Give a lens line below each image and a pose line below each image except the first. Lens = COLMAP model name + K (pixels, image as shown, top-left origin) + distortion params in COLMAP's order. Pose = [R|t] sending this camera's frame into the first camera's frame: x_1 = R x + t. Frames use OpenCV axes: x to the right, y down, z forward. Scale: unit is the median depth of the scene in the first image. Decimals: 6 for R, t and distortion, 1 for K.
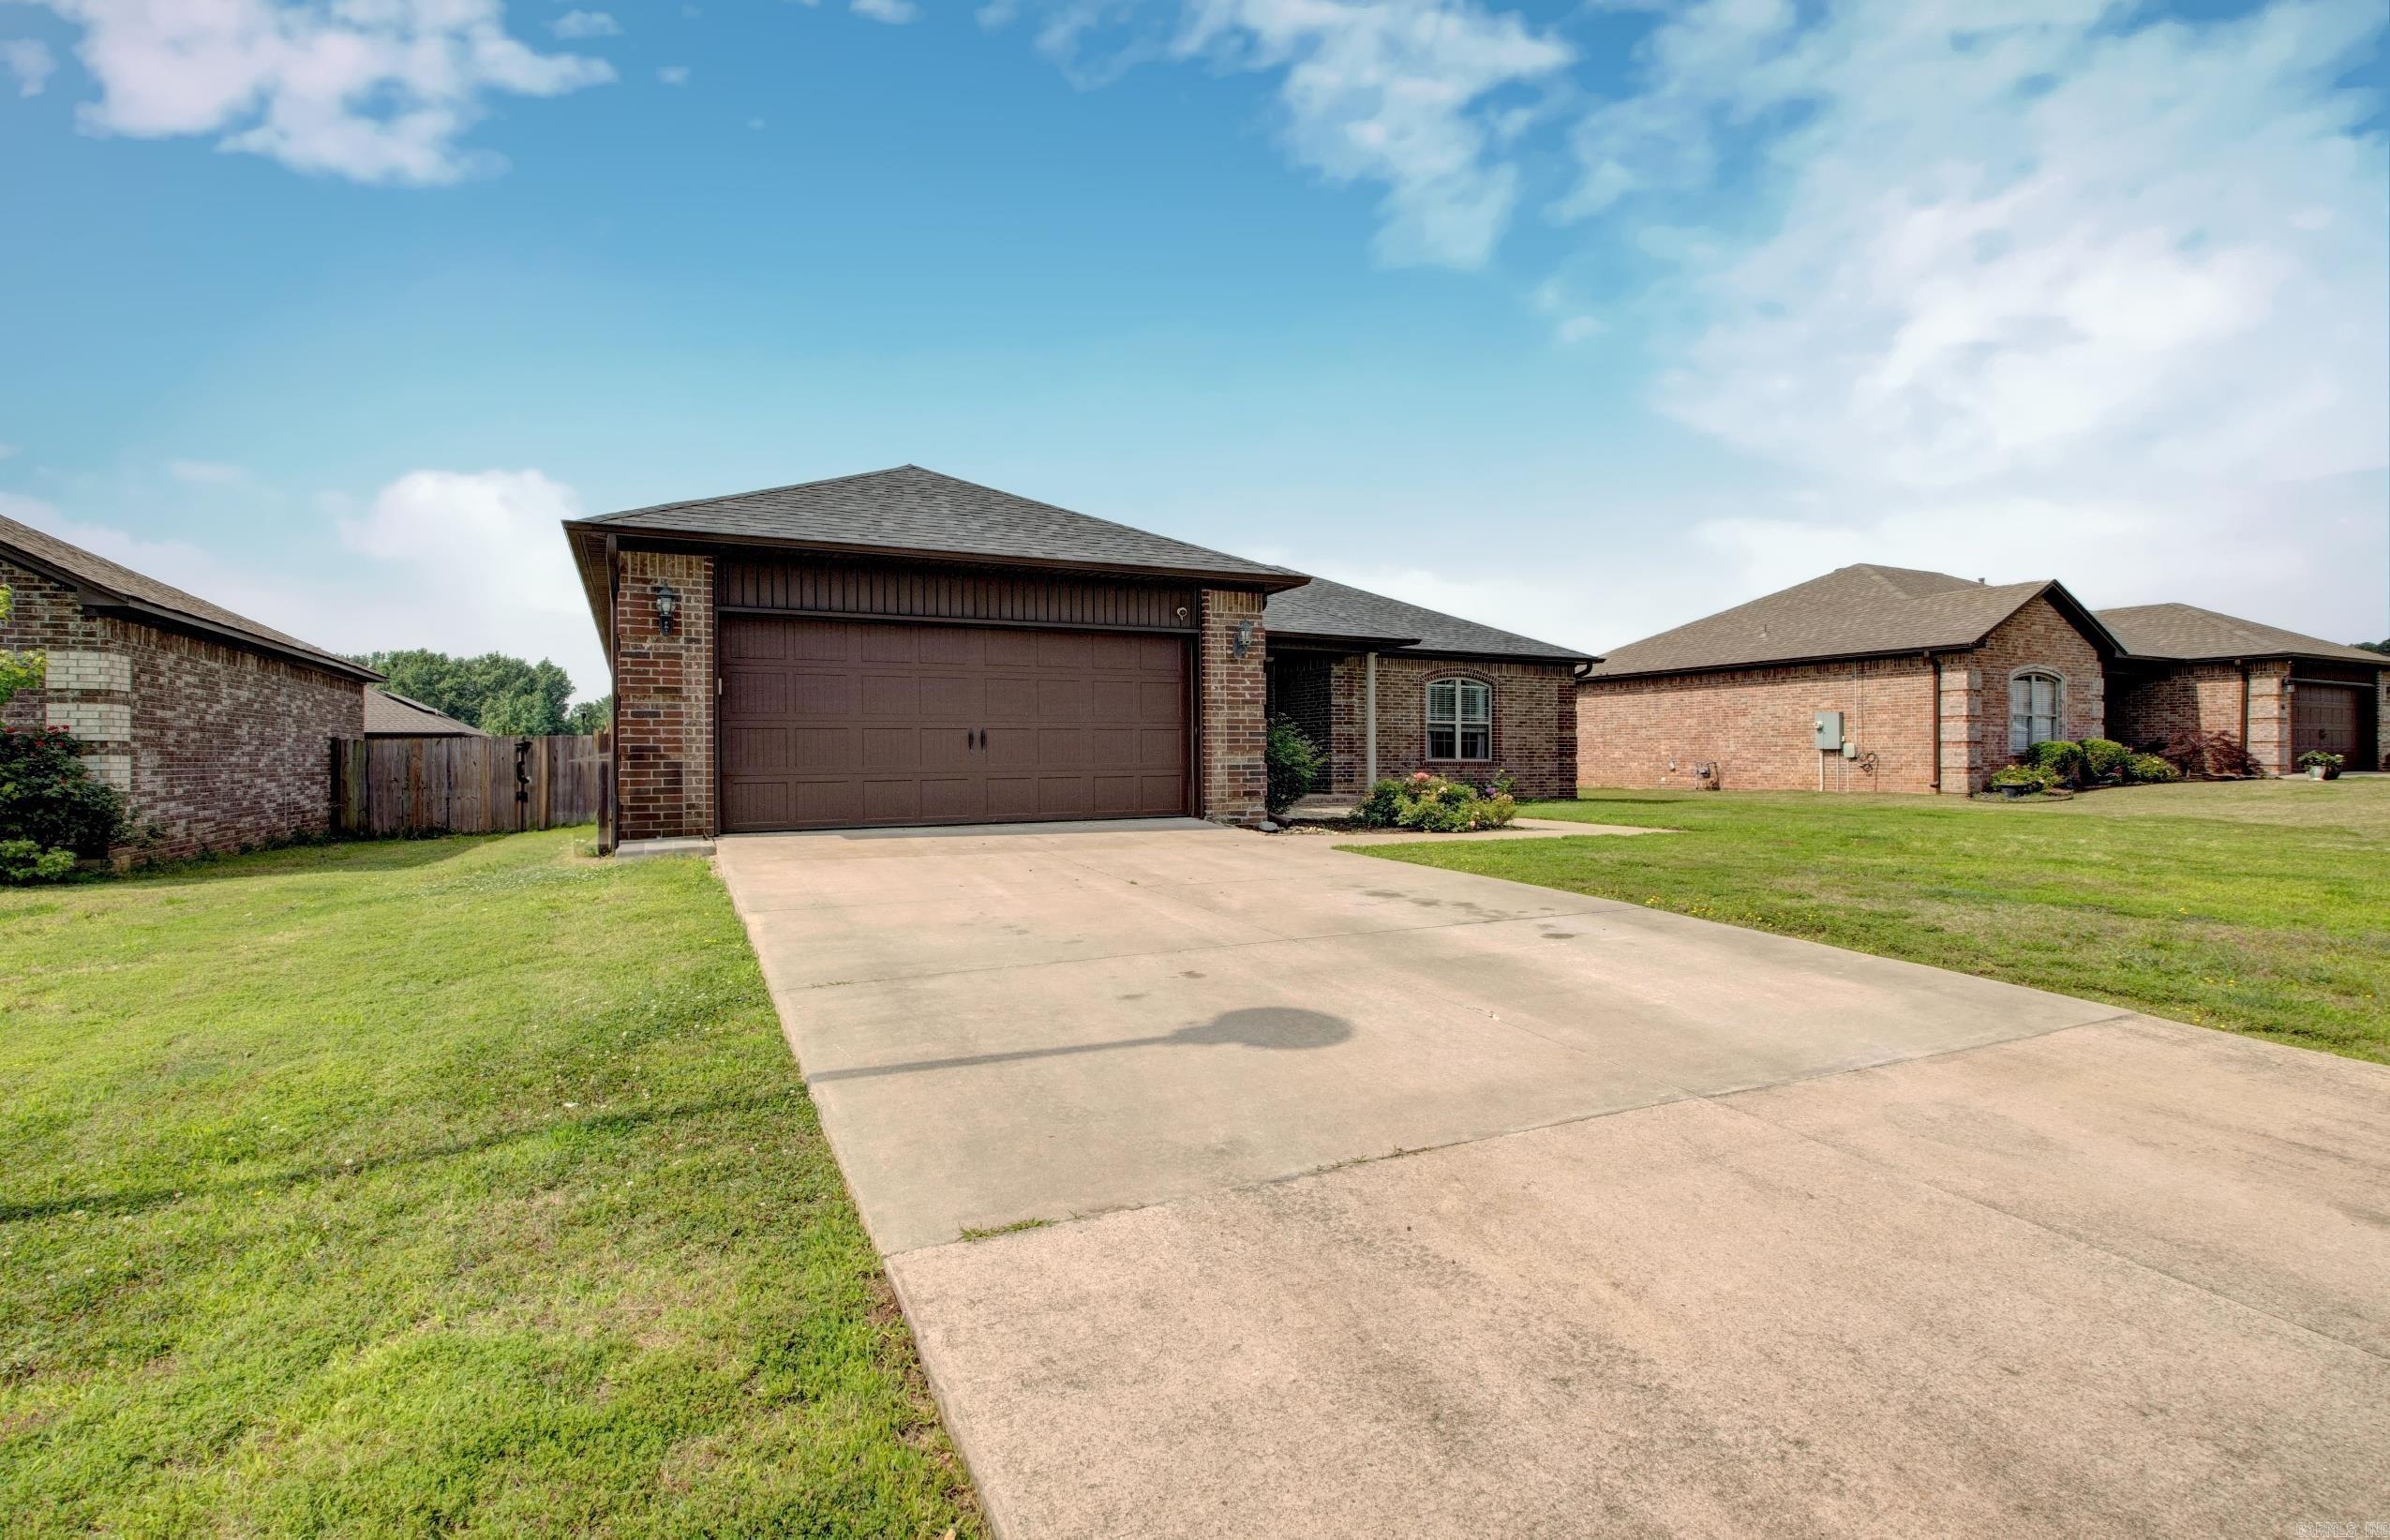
lens RADIAL K [[1099.1, 0, 1182.1], [0, 1099.1, 757.1], [0, 0, 1]] dist [-0.011277, -0.011498]
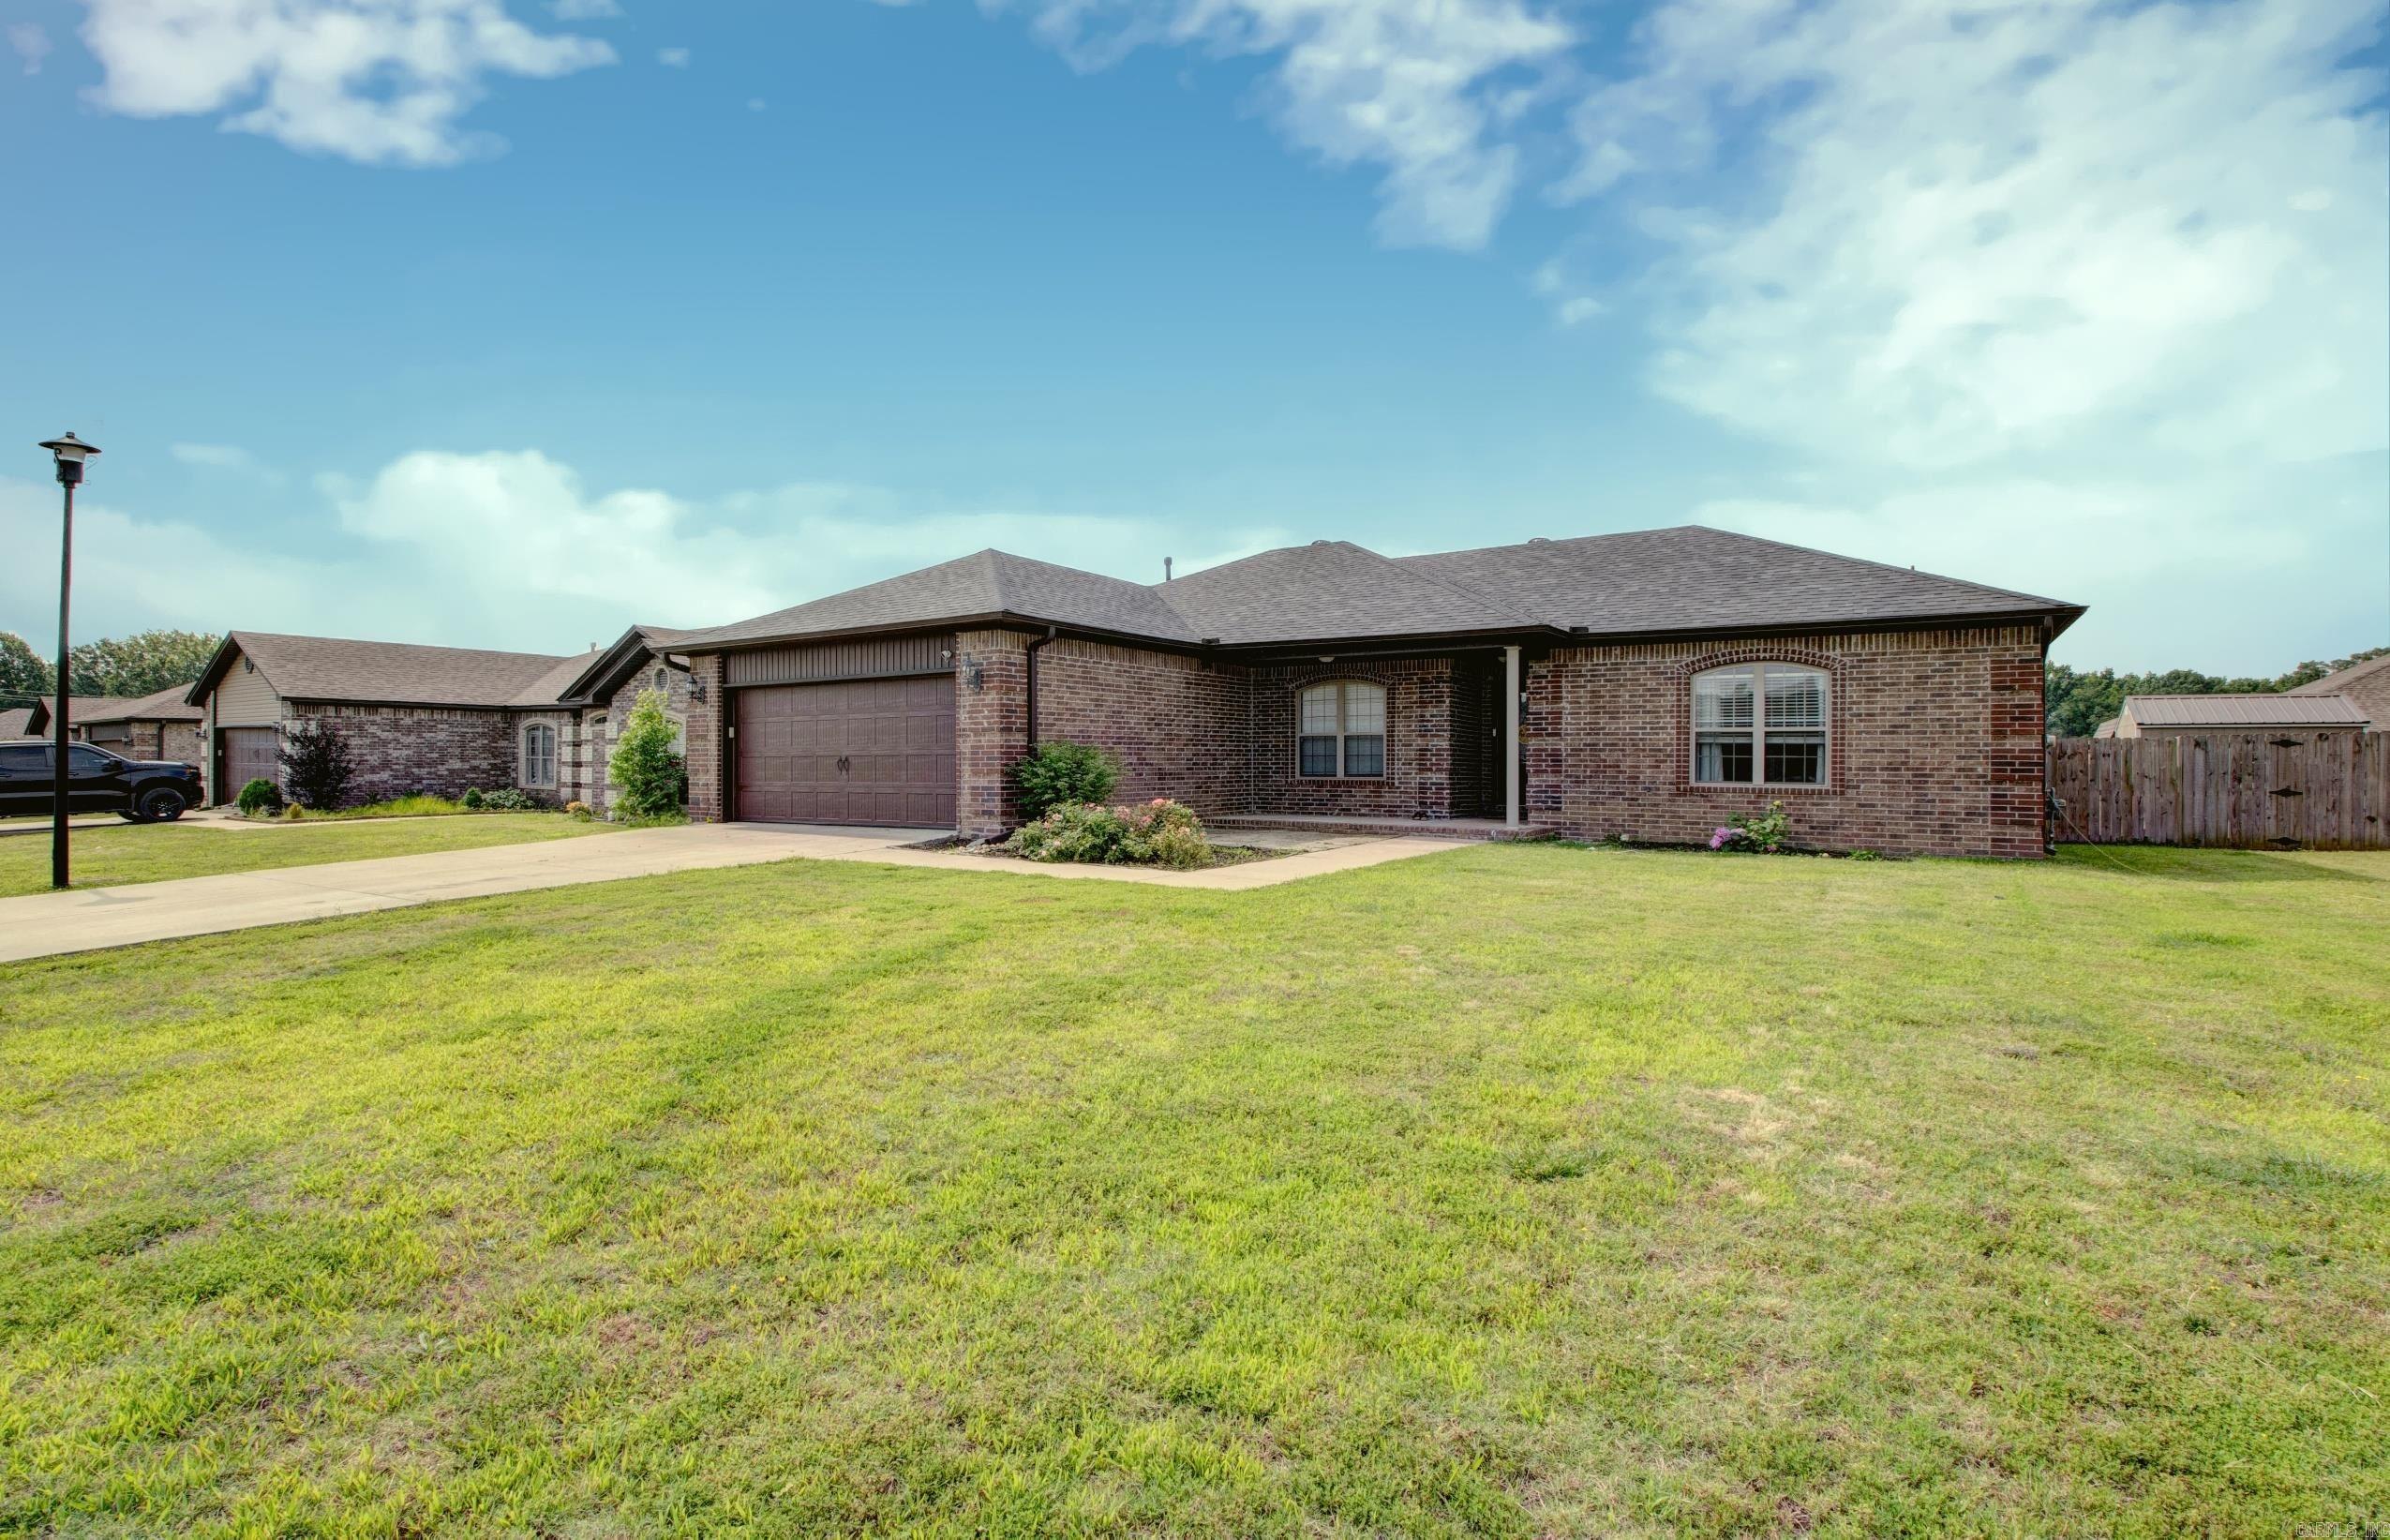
lens RADIAL K [[1098.6, 0, 1185.9], [0, 1098.6, 762.5], [0, 0, 1]] dist [0.013160, -0.015532]
pose [[0.521654, 0.004140, -0.853147, 0.976404], [-0.002821, 0.999991, 0.003127, -0.018863], [0.853152, 0.000776, 0.521662, 0.526506]]
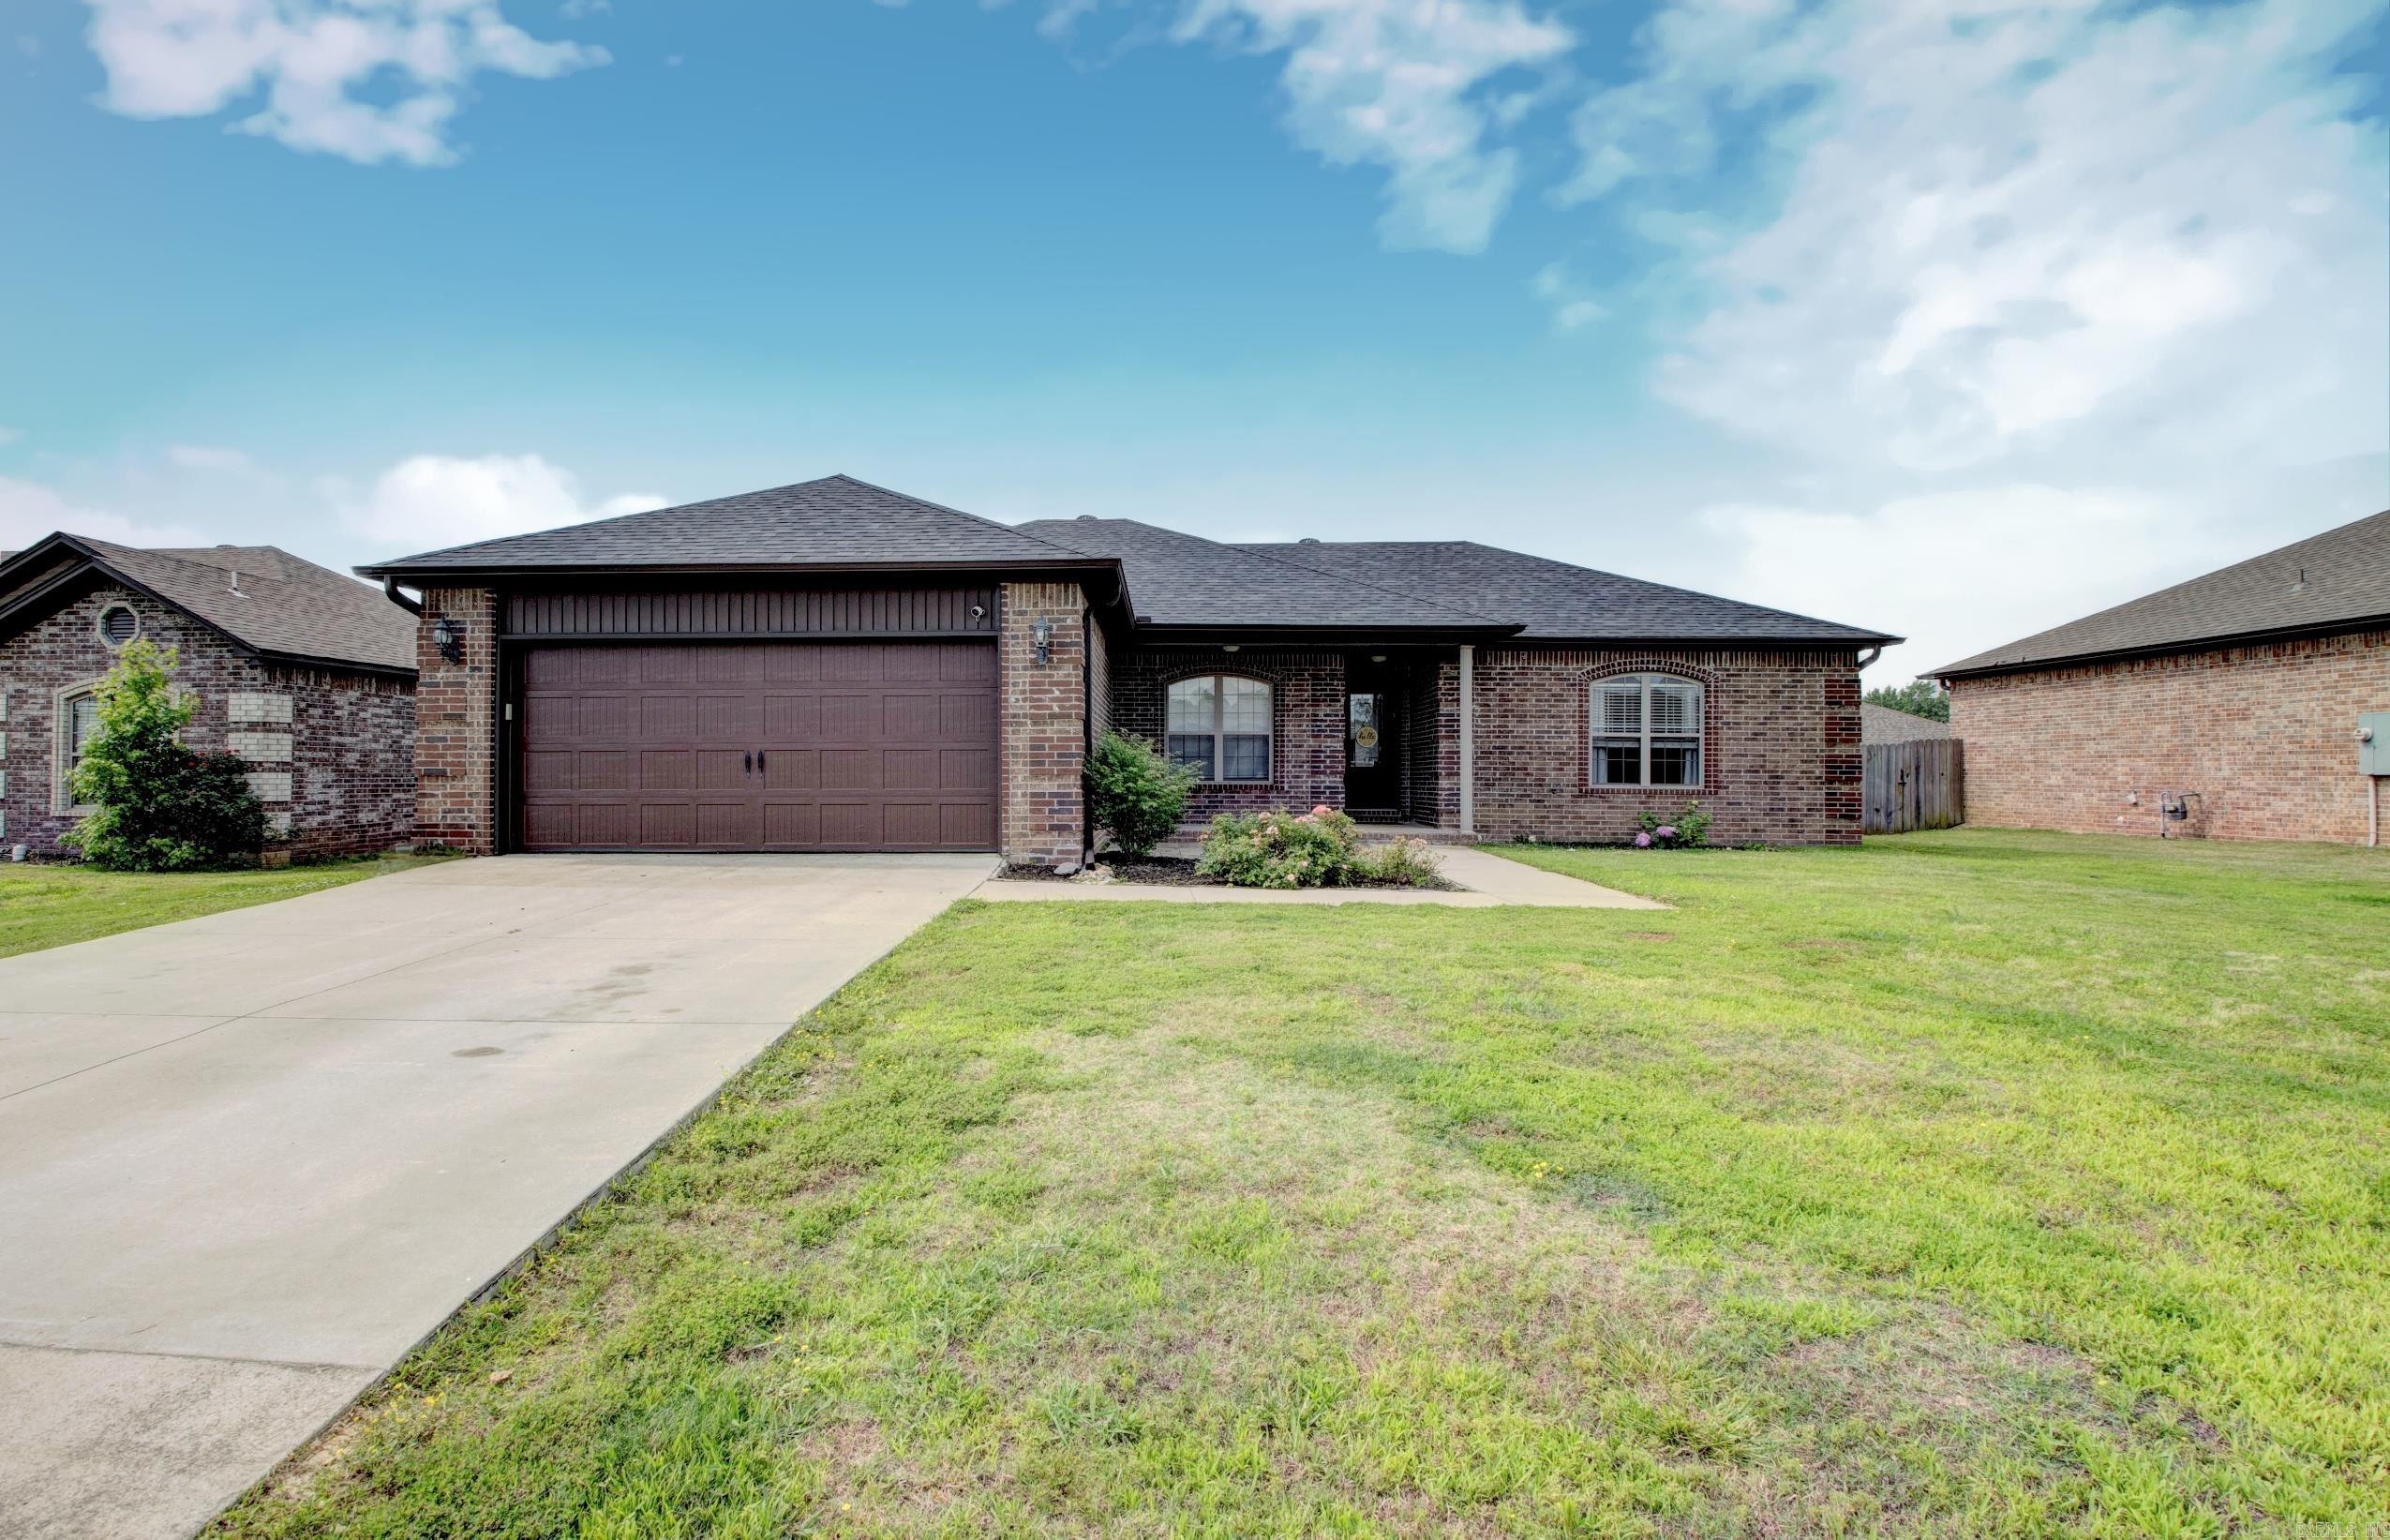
lens RADIAL K [[1168.4, 0, 1197.4], [0, 1168.4, 783.4], [0, 0, 1]] dist [-0.009254, -0.013606]
pose [[0.878060, 0.011254, -0.478419, 0.546731], [-0.006247, 0.999908, 0.012055, -0.010578], [0.478510, -0.007596, 0.878049, 0.268436]]
